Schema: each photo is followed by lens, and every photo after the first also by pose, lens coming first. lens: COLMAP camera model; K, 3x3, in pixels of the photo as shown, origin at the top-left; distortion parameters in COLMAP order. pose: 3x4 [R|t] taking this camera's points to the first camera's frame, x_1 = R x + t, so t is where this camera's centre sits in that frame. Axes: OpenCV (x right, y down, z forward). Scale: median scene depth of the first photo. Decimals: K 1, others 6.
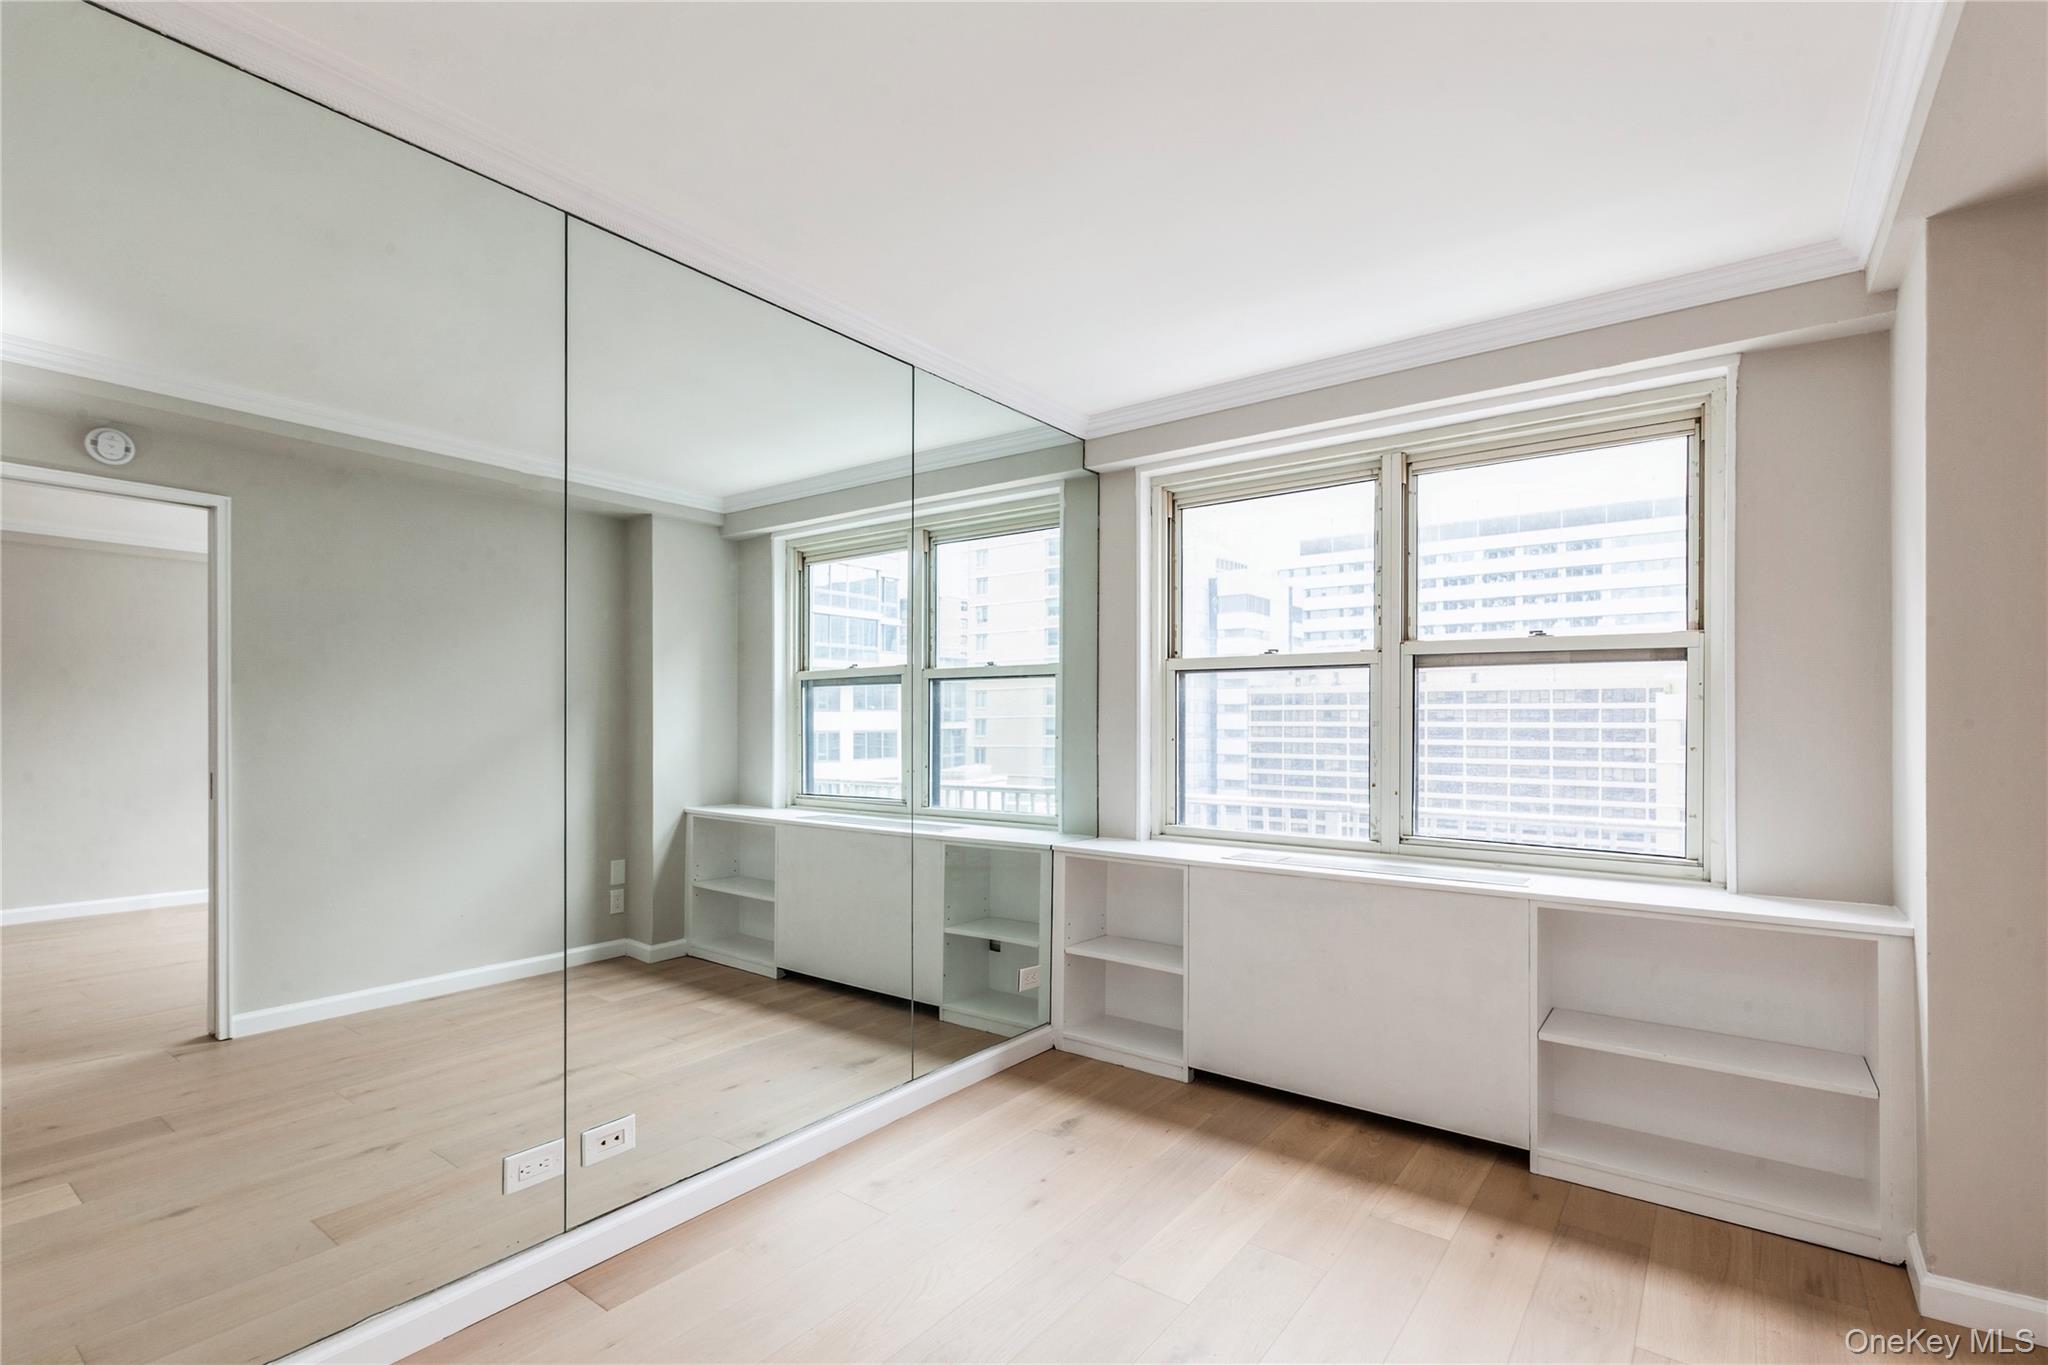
lens RADIAL K [[928.6, 0, 1018.4], [0, 928.6, 707.2], [0, 0, 1]] dist [0.005690, -0.002380]
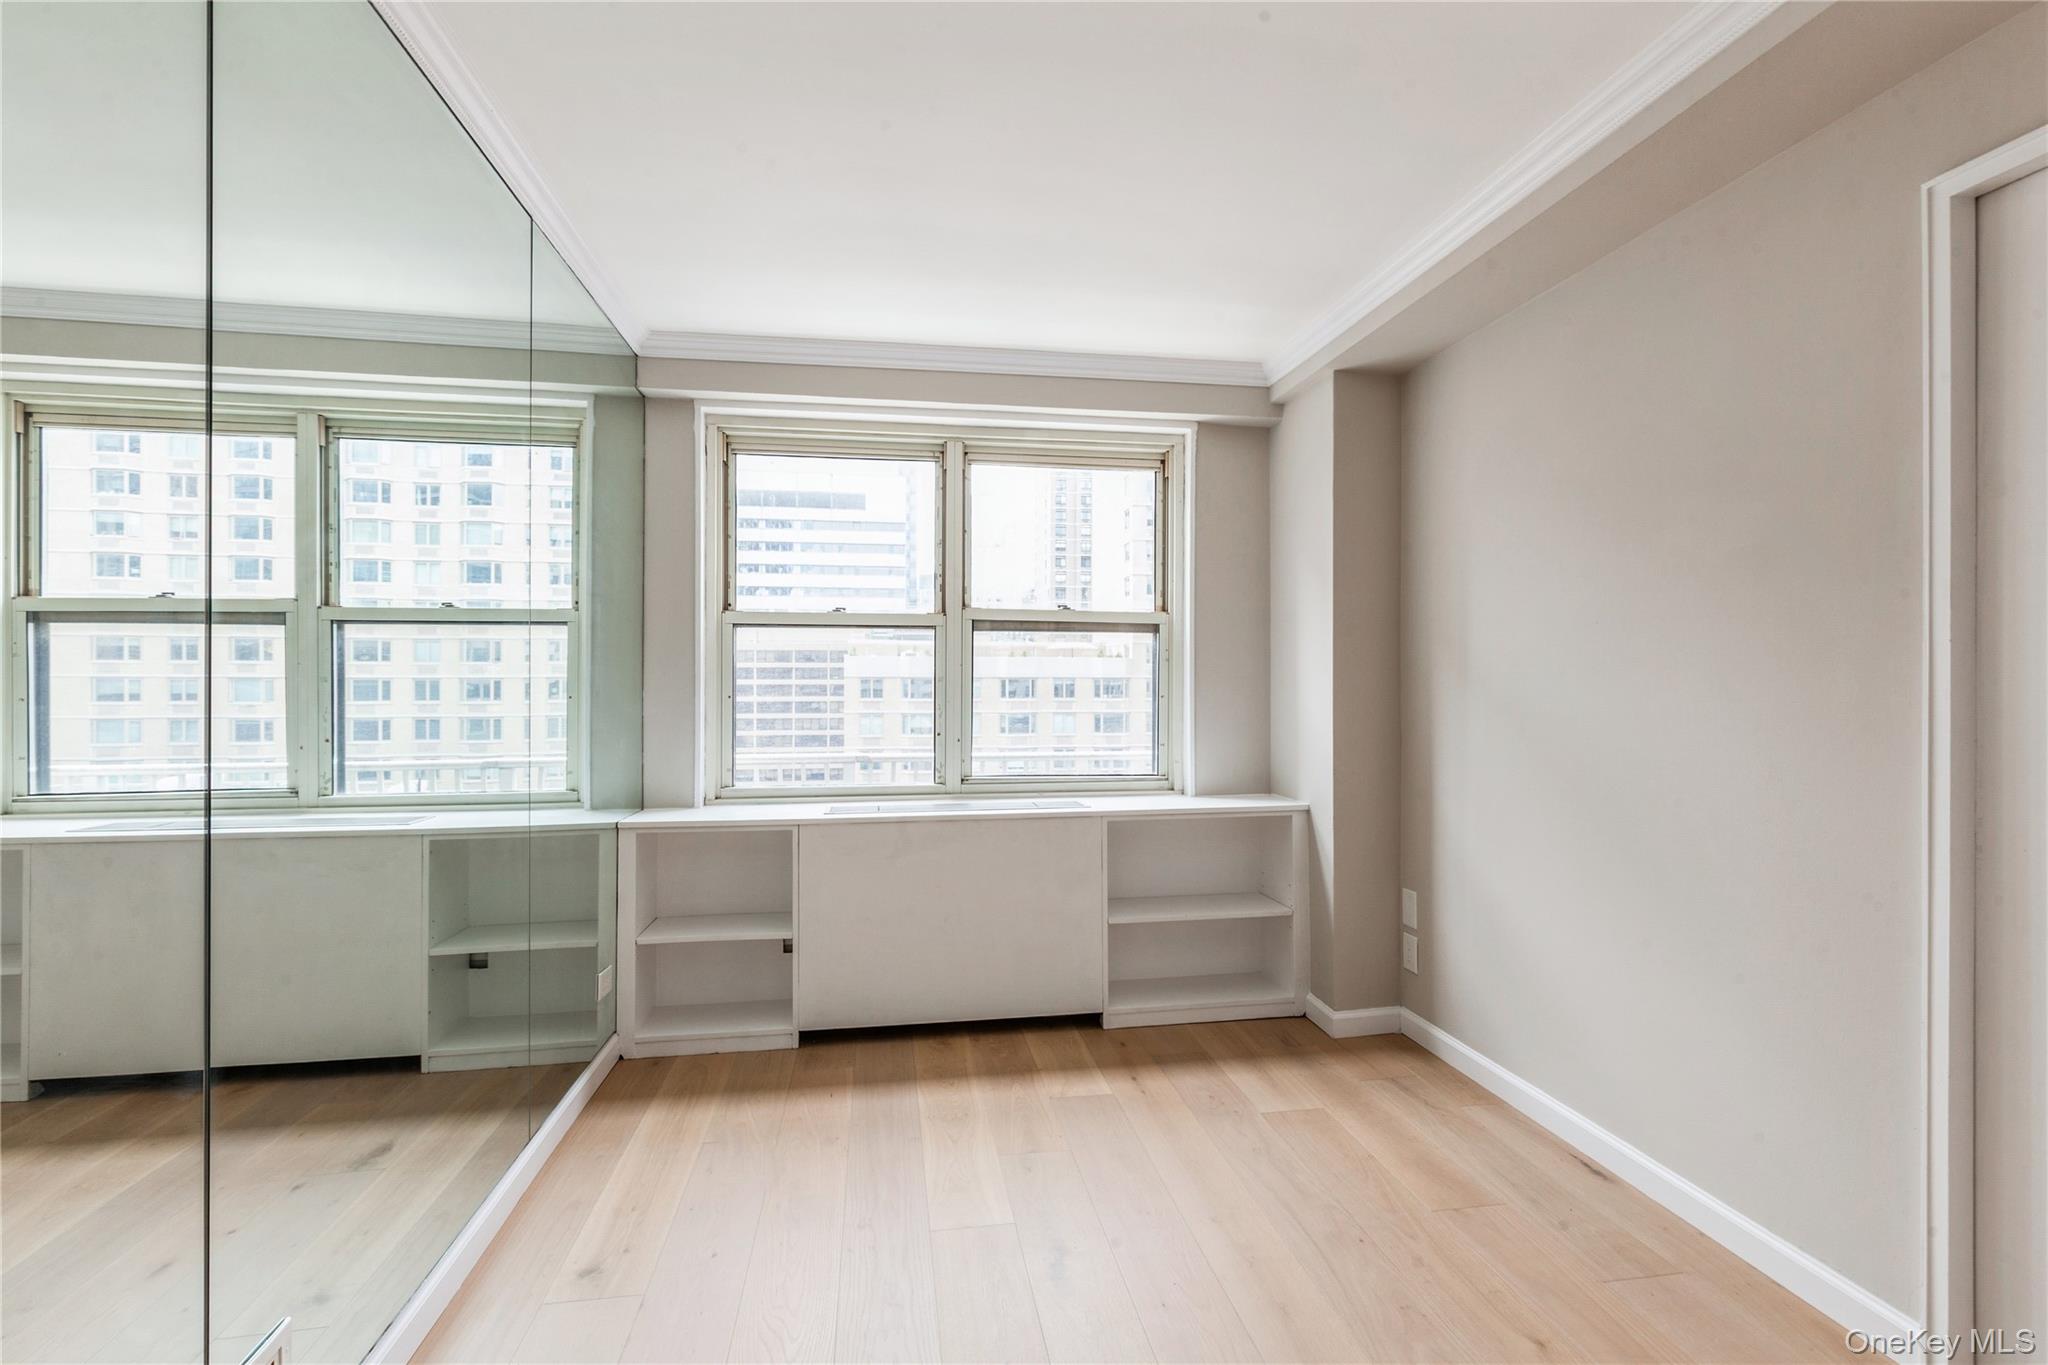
lens RADIAL K [[928.6, 0, 1016.7], [0, 928.6, 666.7], [0, 0, 1]] dist [0.005690, -0.002380]
pose [[0.697091, 0.008183, 0.716936, -0.305898], [-0.009523, 0.999952, -0.002154, 0.003280], [-0.716919, -0.005326, 0.697136, 0.133220]]
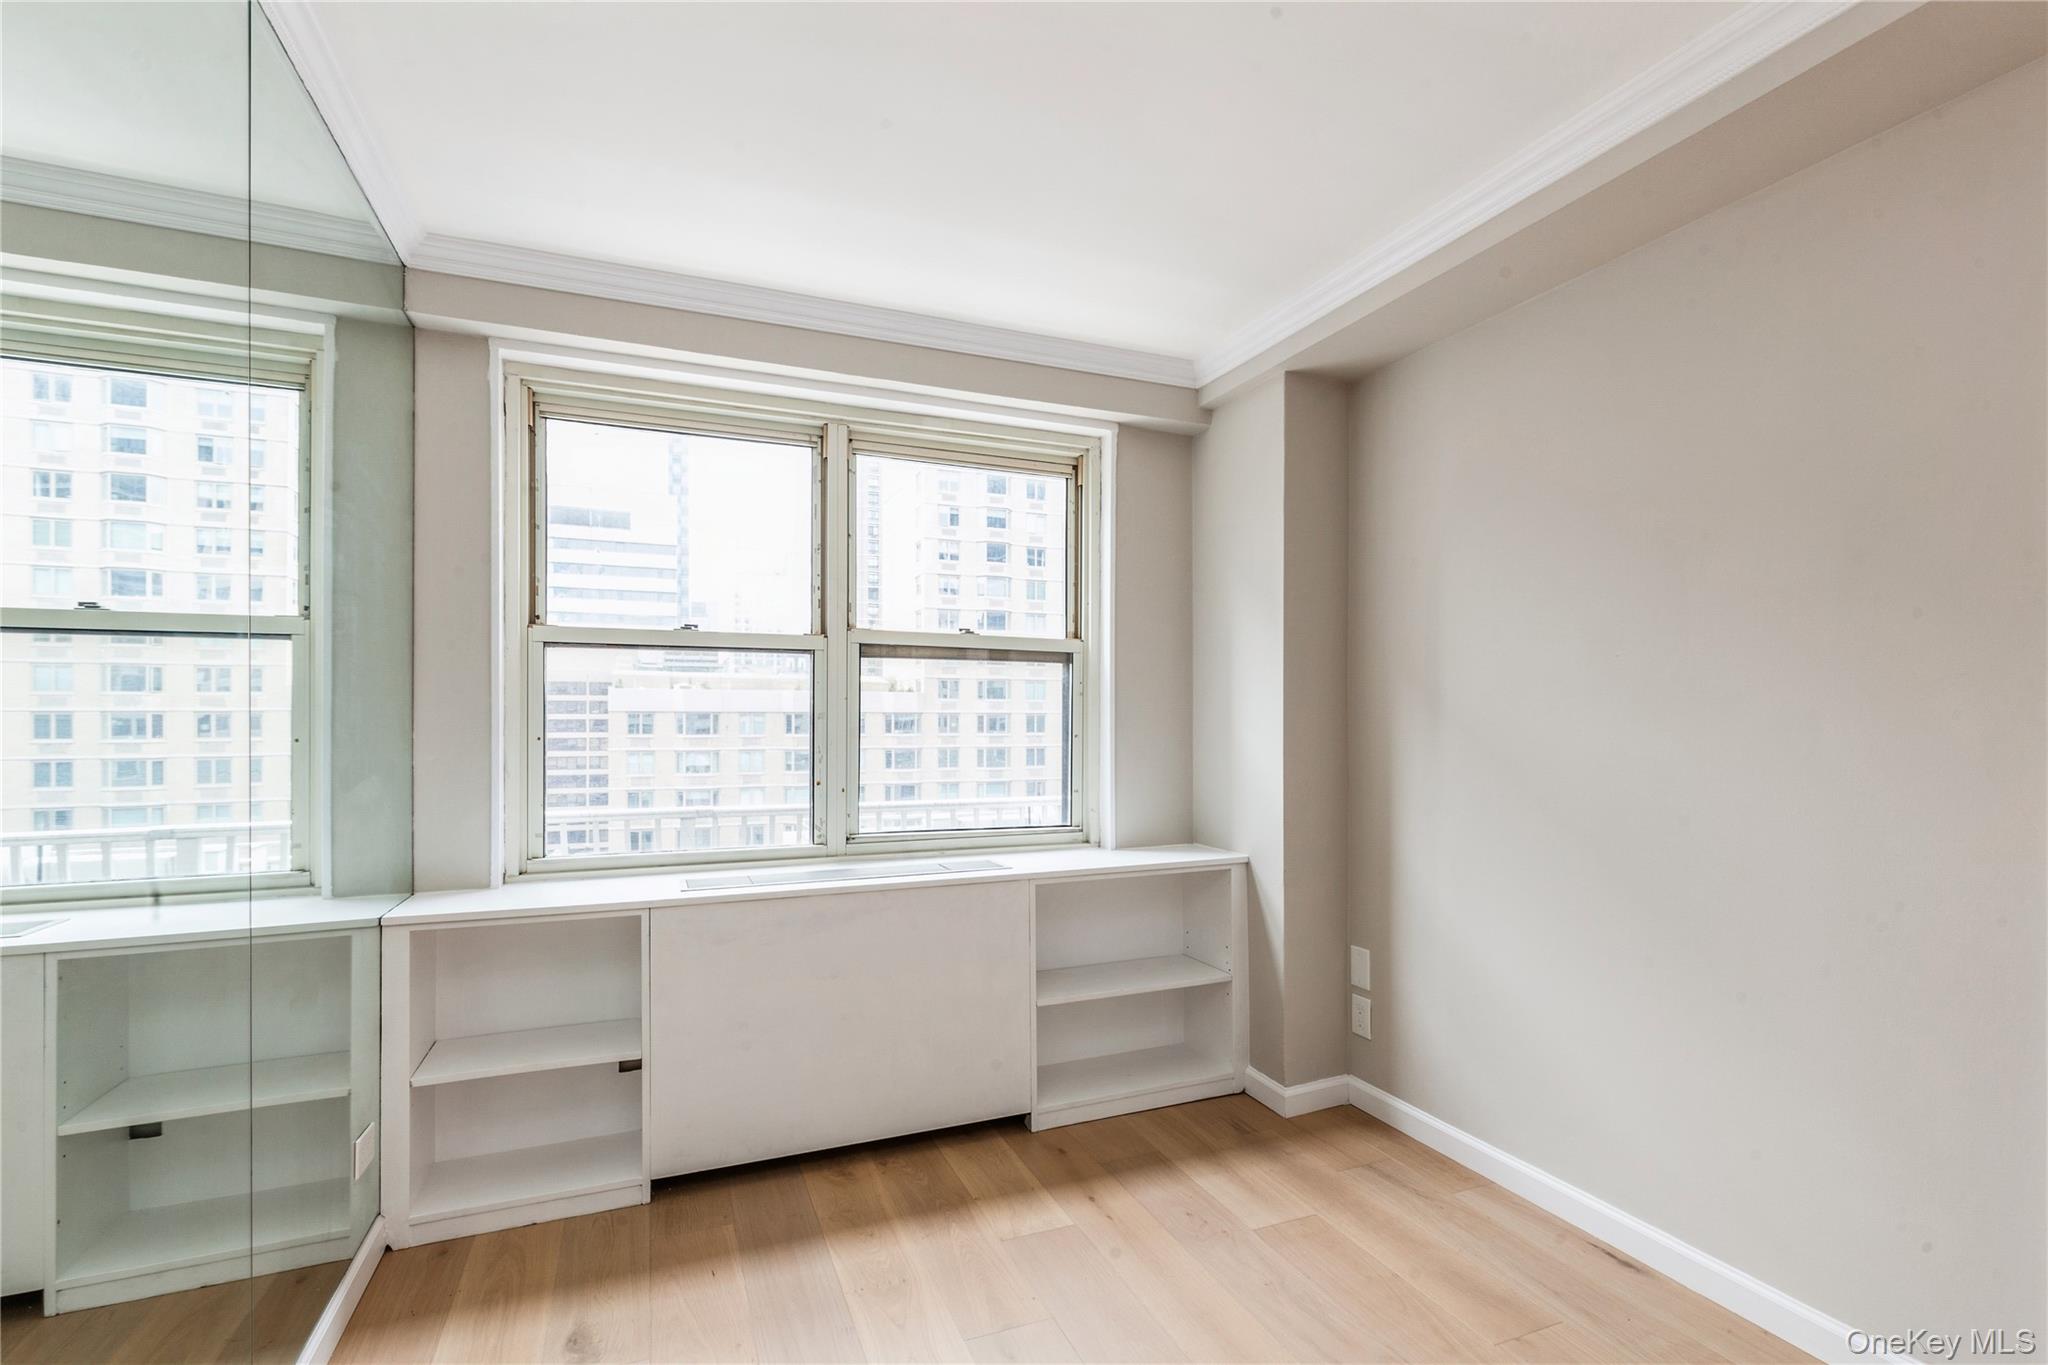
lens RADIAL K [[928.6, 0, 1019.9], [0, 928.6, 711.0], [0, 0, 1]] dist [0.005690, -0.002380]
pose [[0.509811, 0.002727, 0.860282, -0.259357], [-0.014012, 0.999889, 0.005134, 0.004605], [-0.860172, -0.014672, 0.509792, 0.317056]]
